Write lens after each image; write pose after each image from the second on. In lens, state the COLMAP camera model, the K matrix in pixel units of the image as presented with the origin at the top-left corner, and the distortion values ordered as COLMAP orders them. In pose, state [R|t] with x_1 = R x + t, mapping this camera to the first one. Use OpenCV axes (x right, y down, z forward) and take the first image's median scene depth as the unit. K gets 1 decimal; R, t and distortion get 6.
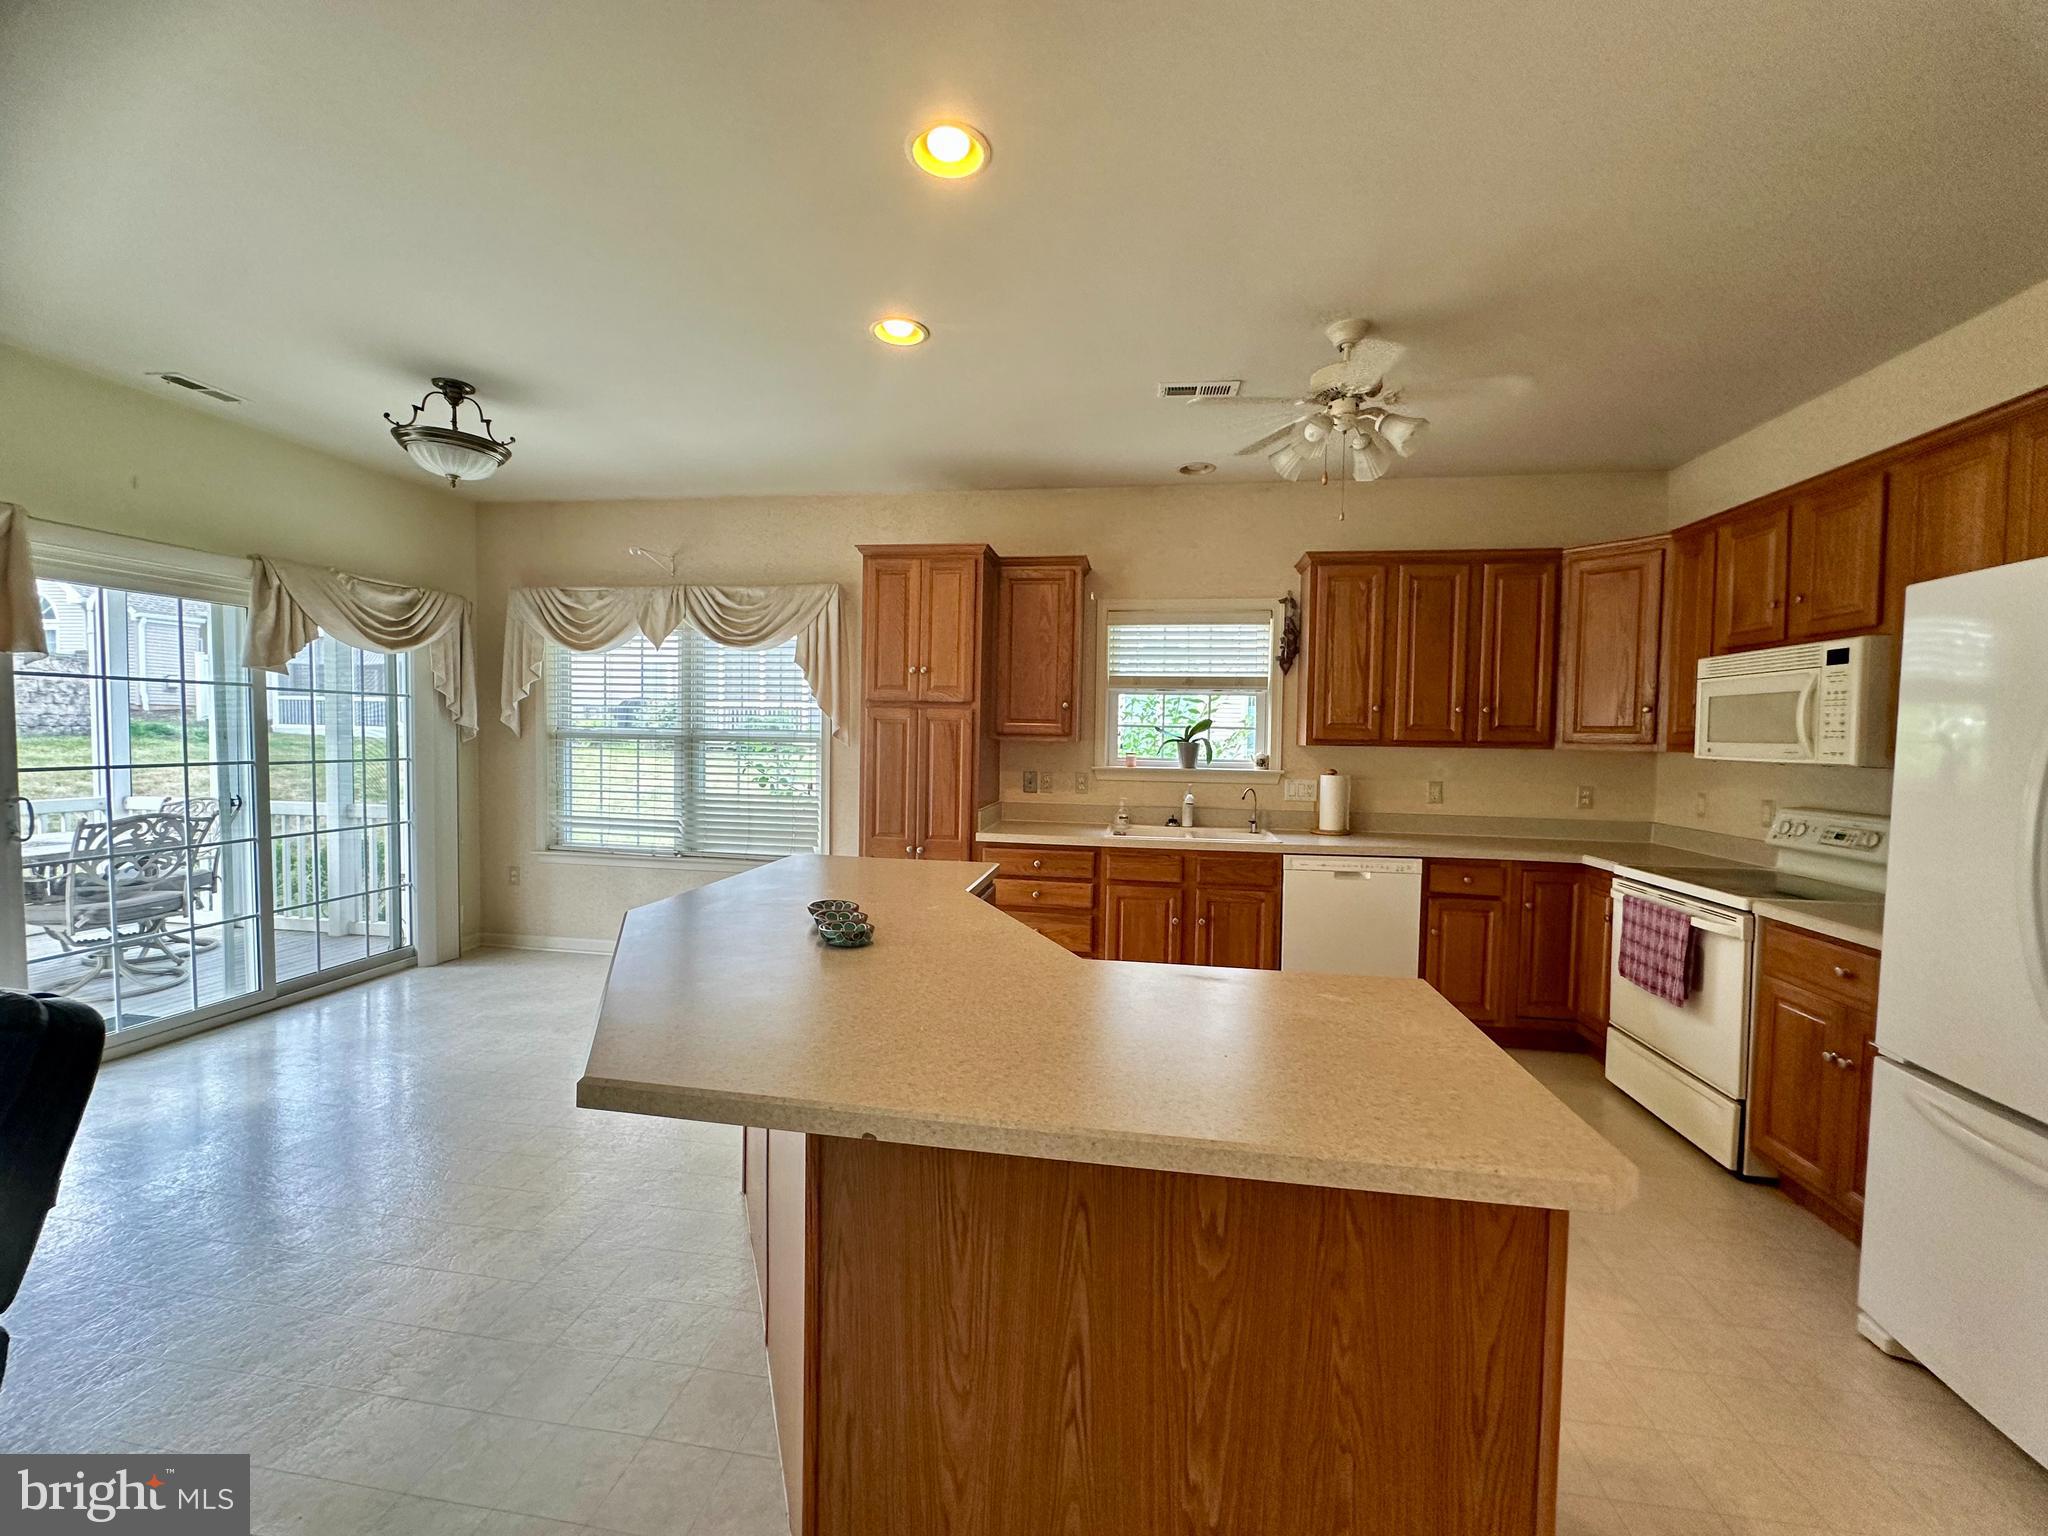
lens RADIAL K [[820.7, 0, 1024.0], [0, 820.7, 768.0], [0, 0, 1]] dist [-0.001412, -0.000162]
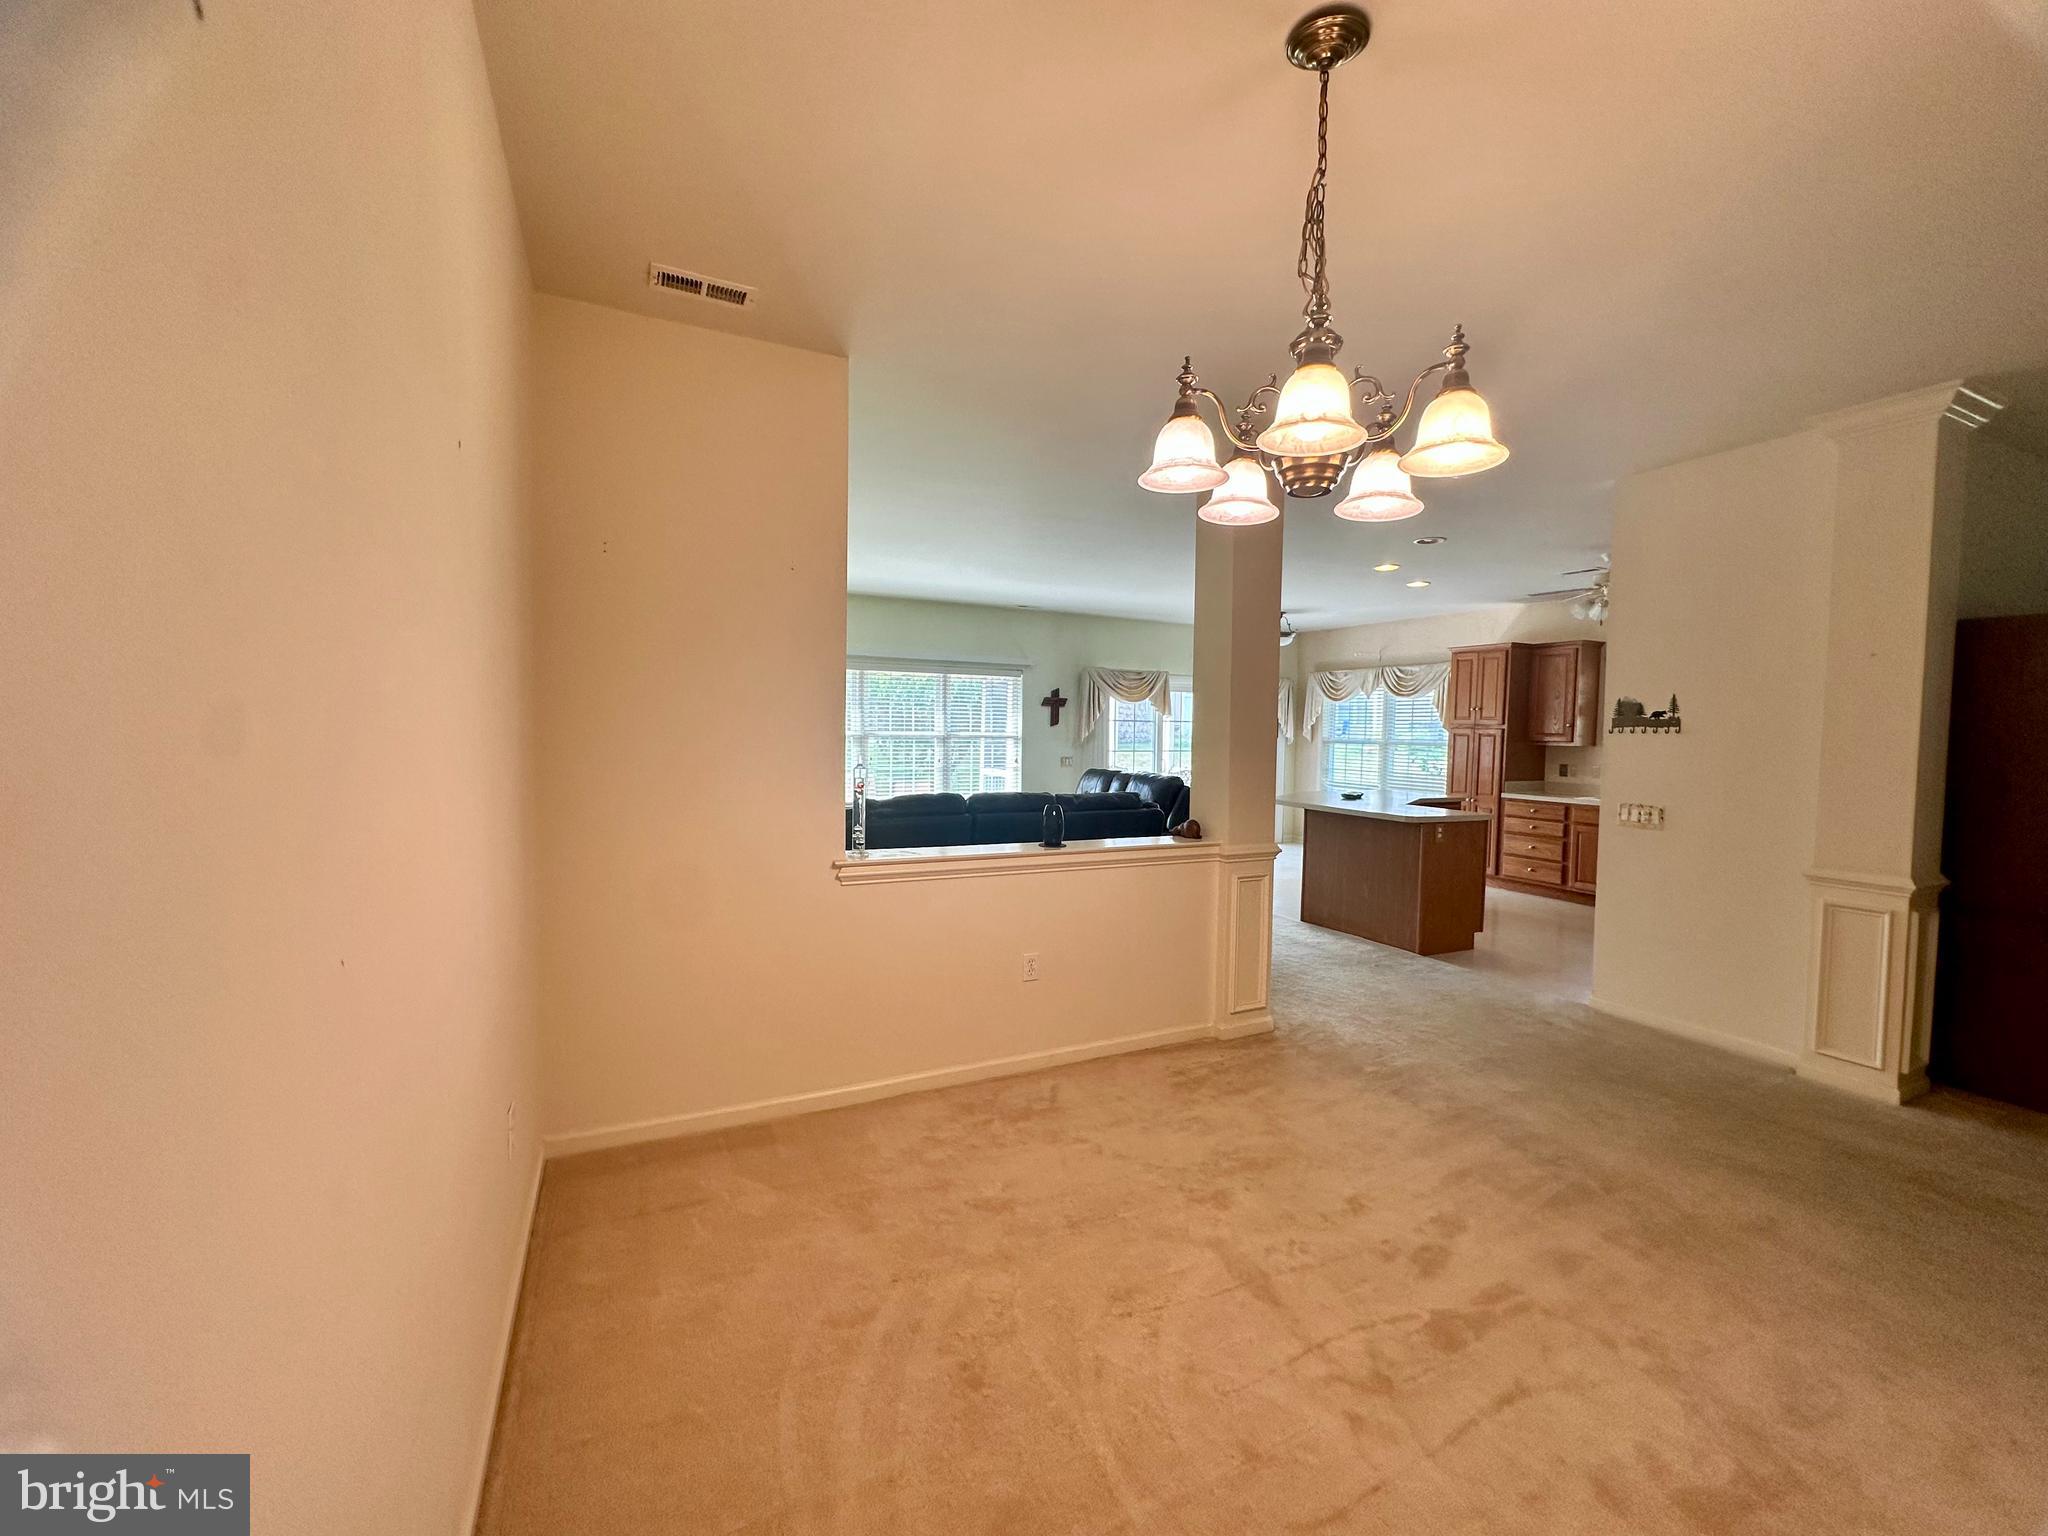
lens RADIAL K [[826.0, 0, 1020.0], [0, 826.0, 765.9], [0, 0, 1]] dist [0.001527, 0.000181]
pose [[0.566687, 0.029001, -0.823423, 0.896661], [-0.043446, 0.999042, 0.005286, 0.054895], [0.822787, 0.032779, 0.567404, -1.029811]]
